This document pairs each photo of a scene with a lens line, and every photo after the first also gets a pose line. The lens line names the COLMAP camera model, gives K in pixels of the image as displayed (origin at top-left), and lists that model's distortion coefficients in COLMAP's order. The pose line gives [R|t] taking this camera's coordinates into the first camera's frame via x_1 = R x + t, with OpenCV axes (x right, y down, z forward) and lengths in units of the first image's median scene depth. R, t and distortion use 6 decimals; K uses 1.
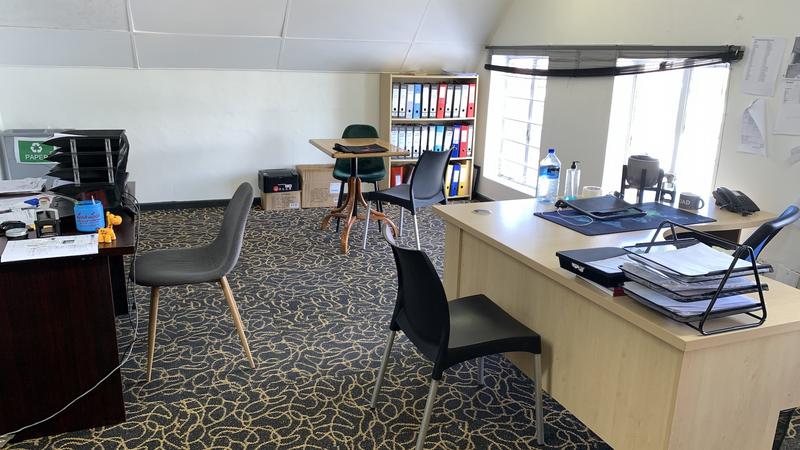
lens RADIAL K [[615.2, 0, 399.7], [0, 615.2, 226.1], [0, 0, 1]] dist [0.008860, 0.002306]
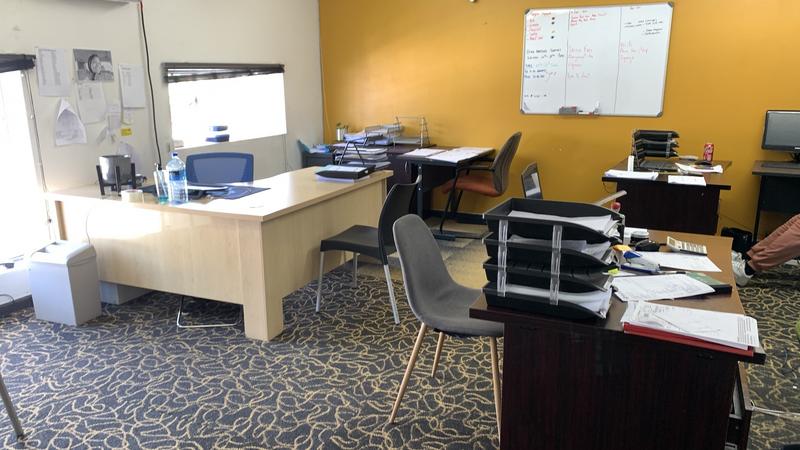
lens RADIAL K [[615.2, 0, 400.7], [0, 615.2, 224.4], [0, 0, 1]] dist [0.008860, 0.002306]
pose [[-0.692731, -0.198413, 0.693366, -0.785161], [0.180881, 0.882883, 0.433359, -0.407555], [-0.698145, 0.425618, -0.575711, 1.387271]]
